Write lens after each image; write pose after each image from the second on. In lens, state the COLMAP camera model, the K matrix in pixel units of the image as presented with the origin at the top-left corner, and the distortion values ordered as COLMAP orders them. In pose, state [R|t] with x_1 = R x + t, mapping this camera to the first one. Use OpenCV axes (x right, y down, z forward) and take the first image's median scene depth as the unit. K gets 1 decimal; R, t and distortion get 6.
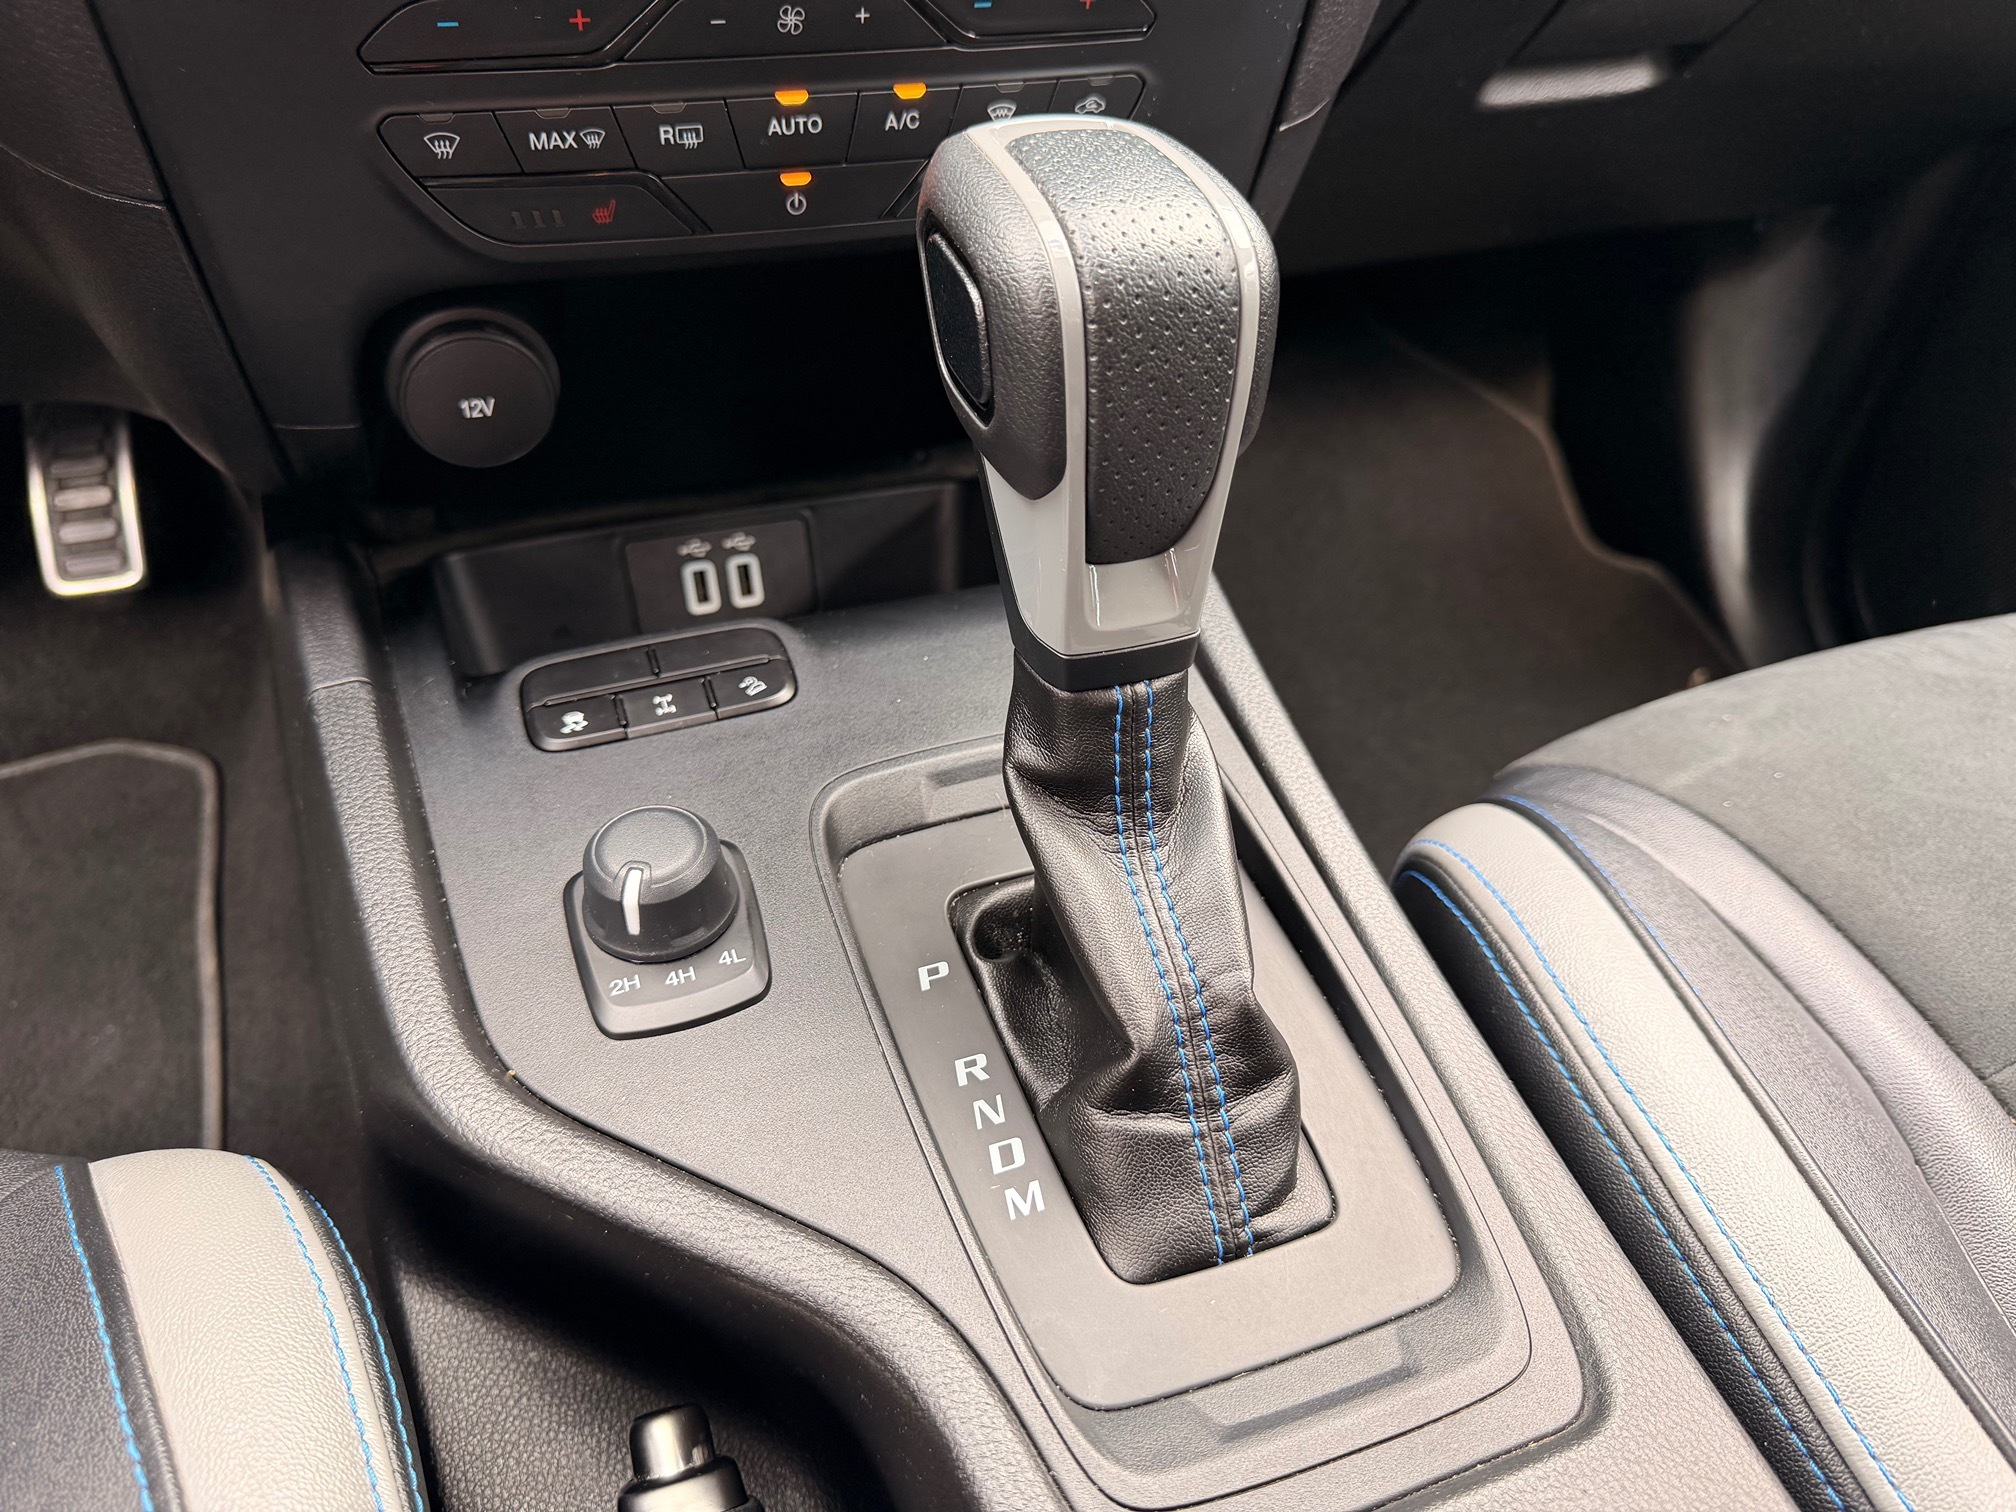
lens RADIAL K [[1423.5, 0, 1005.7], [0, 1423.5, 749.7], [0, 0, 1]] dist [0.098732, -0.163970]
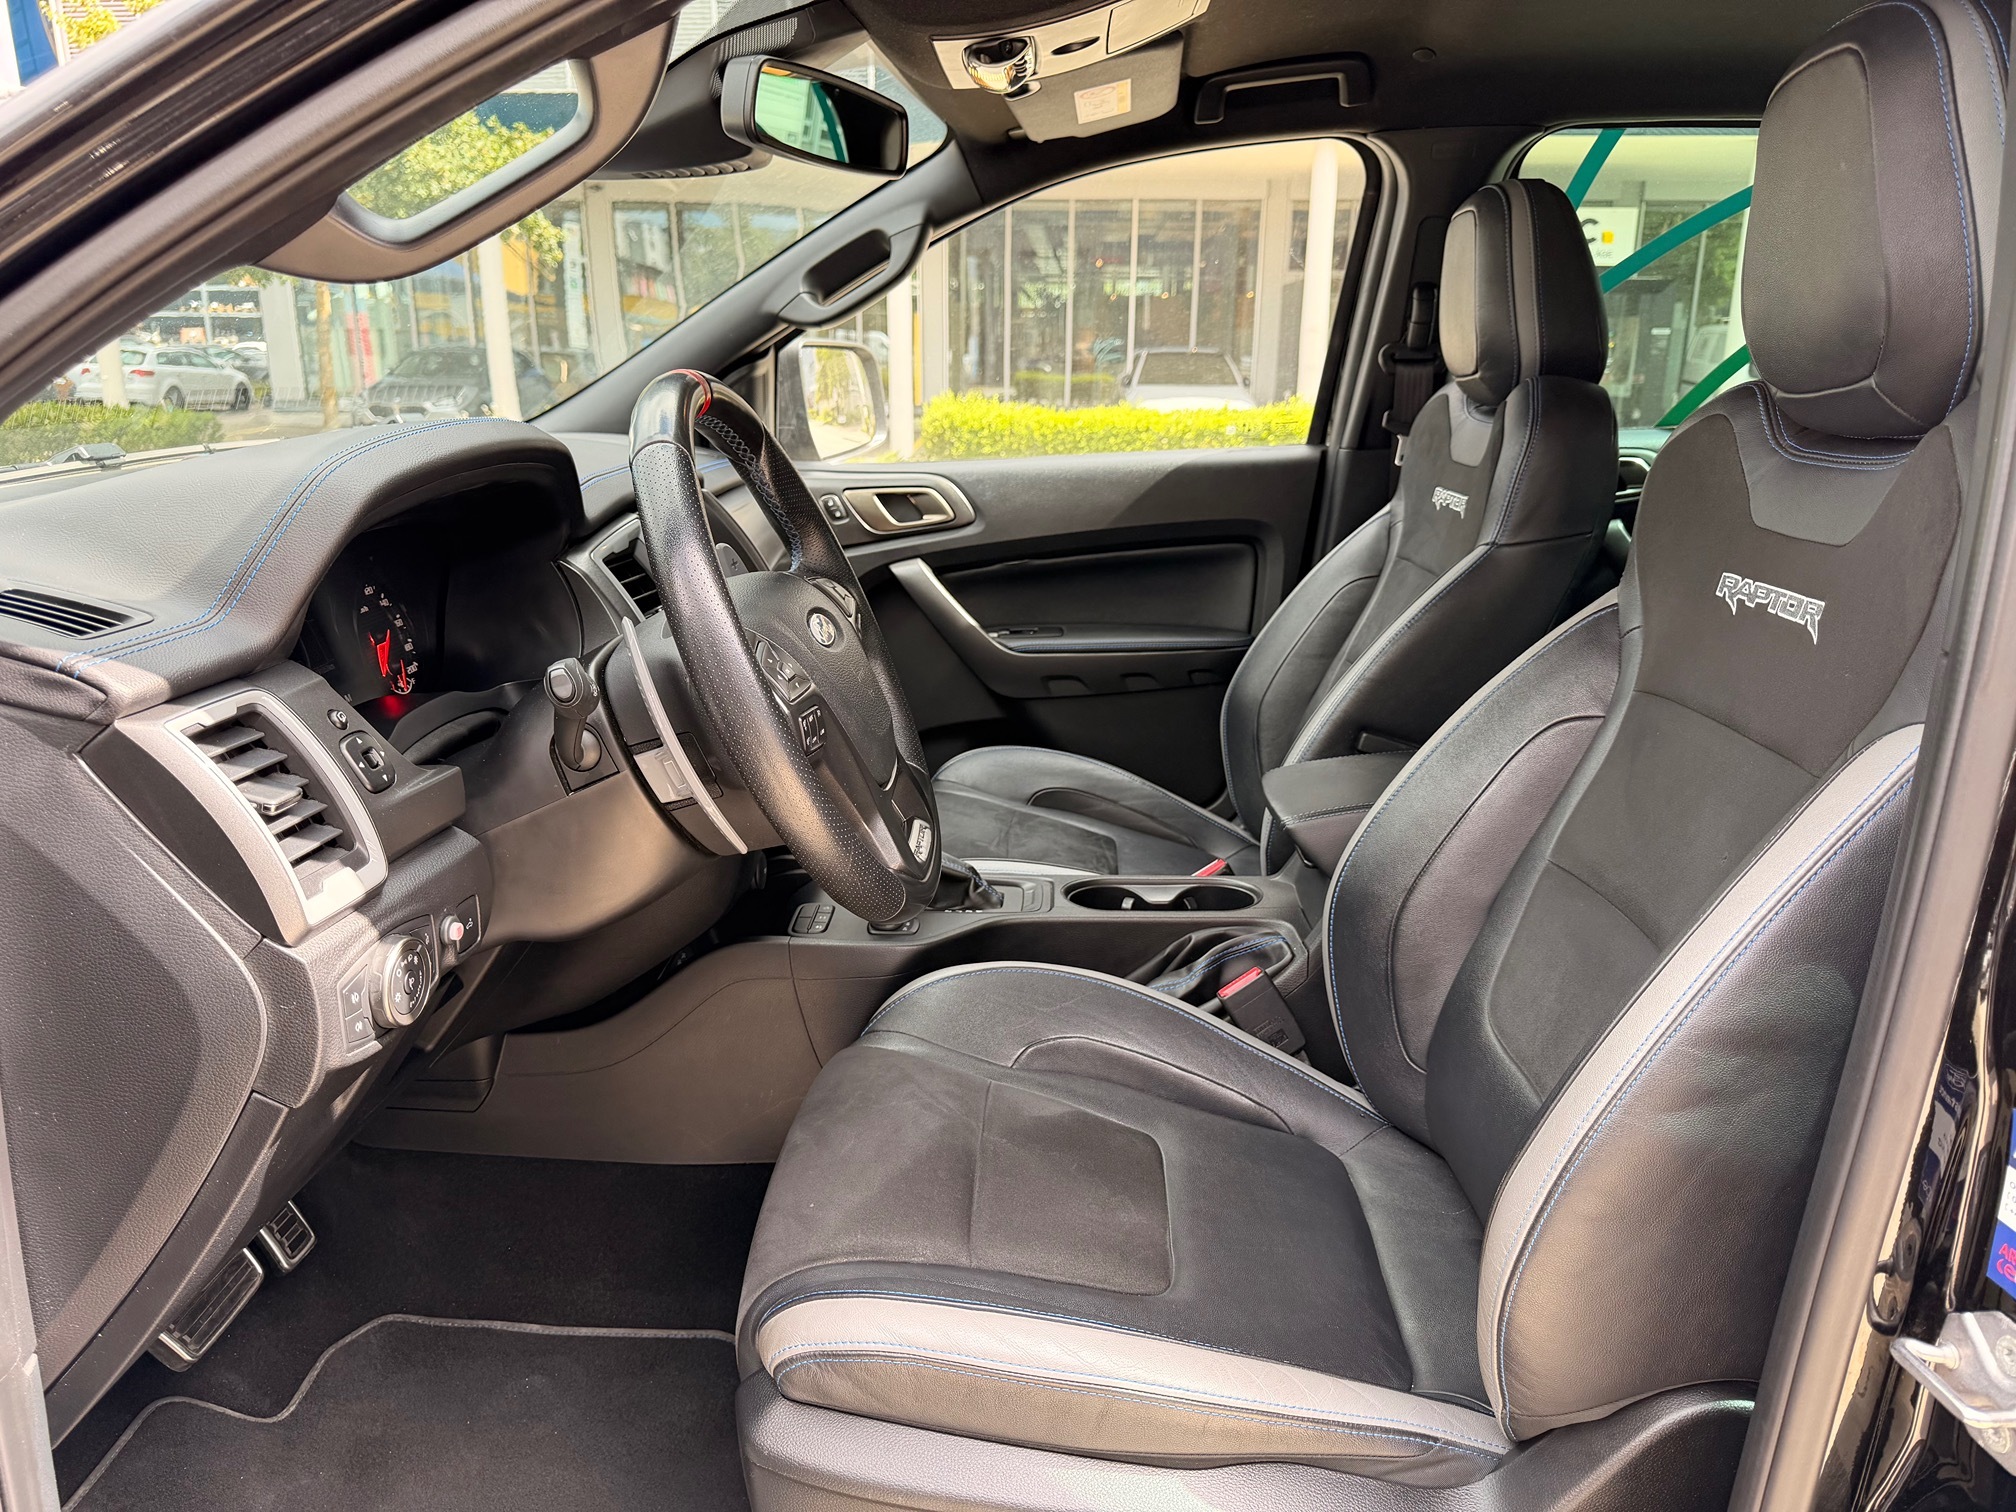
lens RADIAL K [[1423.5, 0, 1005.7], [0, 1423.5, 749.7], [0, 0, 1]] dist [0.098732, -0.163970]
pose [[0.384781, -0.312327, 0.868560, -3.455529], [0.649395, 0.760317, -0.014285, 0.000632], [-0.655919, 0.569535, 0.495379, -1.616194]]
